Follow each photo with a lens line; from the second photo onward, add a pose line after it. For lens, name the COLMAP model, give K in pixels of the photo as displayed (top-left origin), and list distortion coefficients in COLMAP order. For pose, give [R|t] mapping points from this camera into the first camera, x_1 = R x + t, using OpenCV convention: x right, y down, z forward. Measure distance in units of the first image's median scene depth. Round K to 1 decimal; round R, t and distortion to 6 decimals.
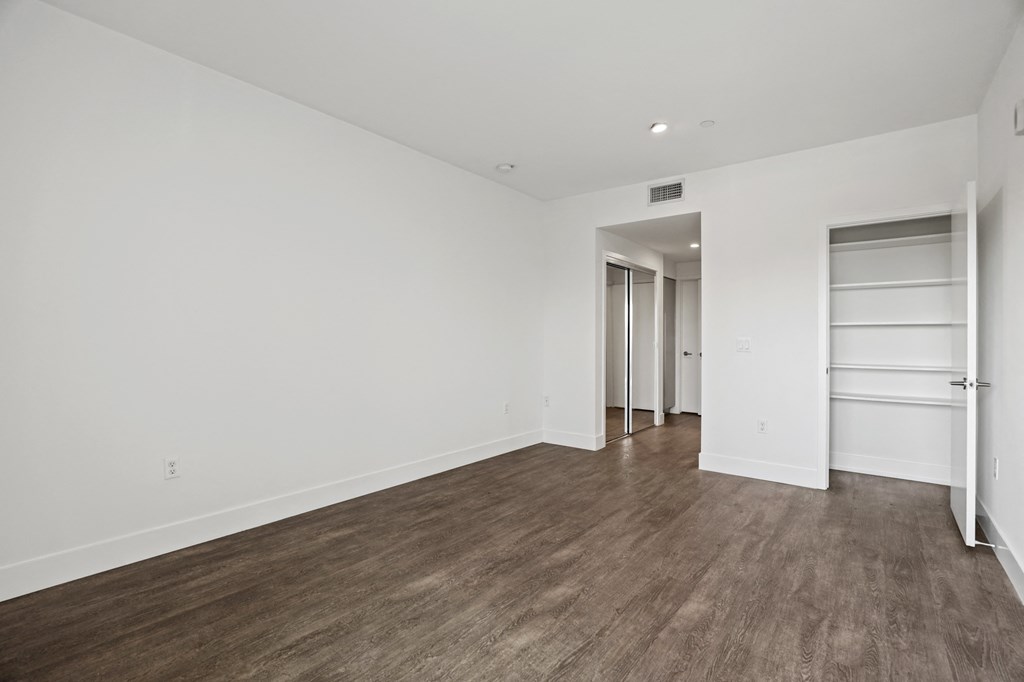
lens RADIAL K [[473.2, 0, 514.0], [0, 473.2, 340.6], [0, 0, 1]] dist [-0.026140, 0.000605]
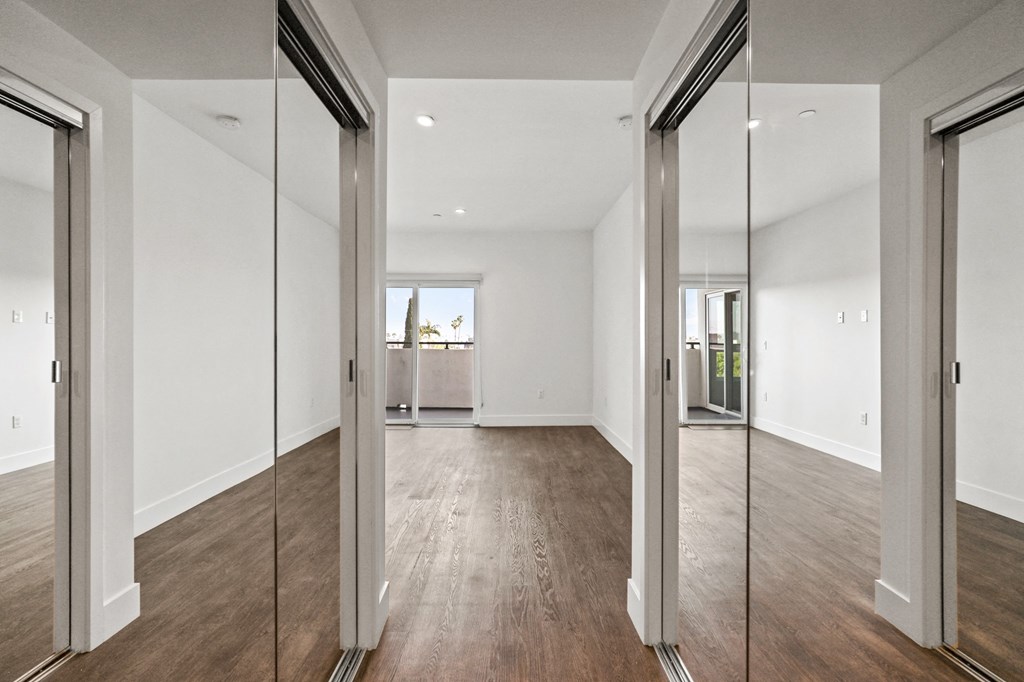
lens RADIAL K [[460.1, 0, 512.0], [0, 460.1, 341.0], [0, 0, 1]] dist [0.002849, 0.001119]
pose [[-0.782093, 0.002233, -0.623158, 1.070241], [-0.001115, 0.999987, 0.004983, -0.021966], [0.623161, 0.004592, -0.782080, 2.638218]]
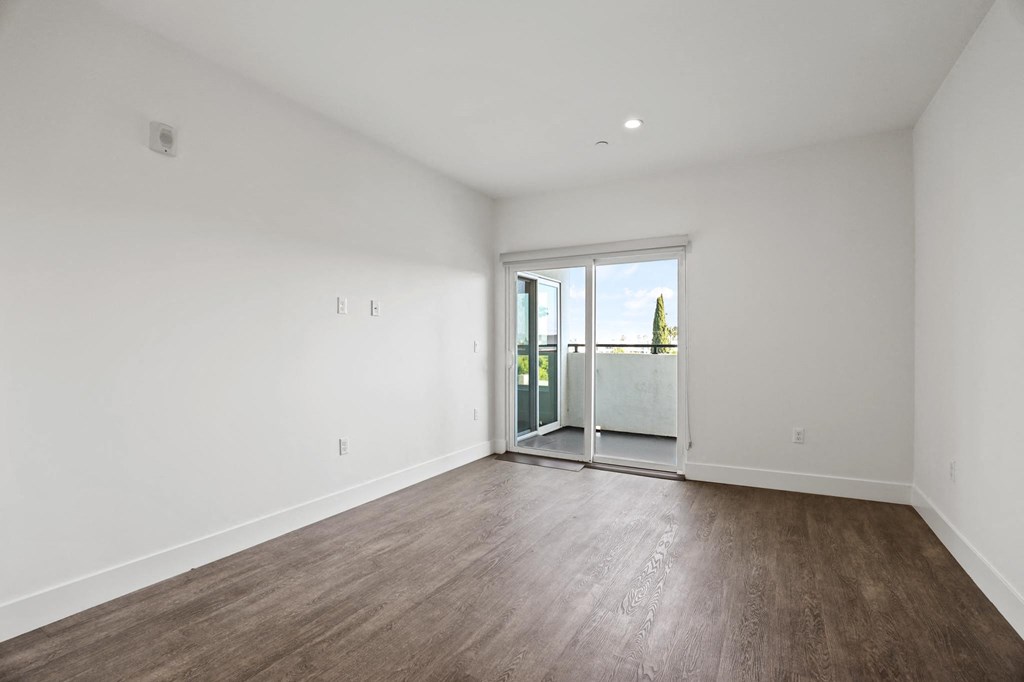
lens RADIAL K [[473.2, 0, 514.0], [0, 473.2, 340.6], [0, 0, 1]] dist [-0.026140, 0.000605]
pose [[-0.988560, -0.002369, -0.150812, 0.412518], [-0.002457, 0.999997, 0.000399, -0.013075], [0.150811, 0.000766, -0.988562, 2.015930]]
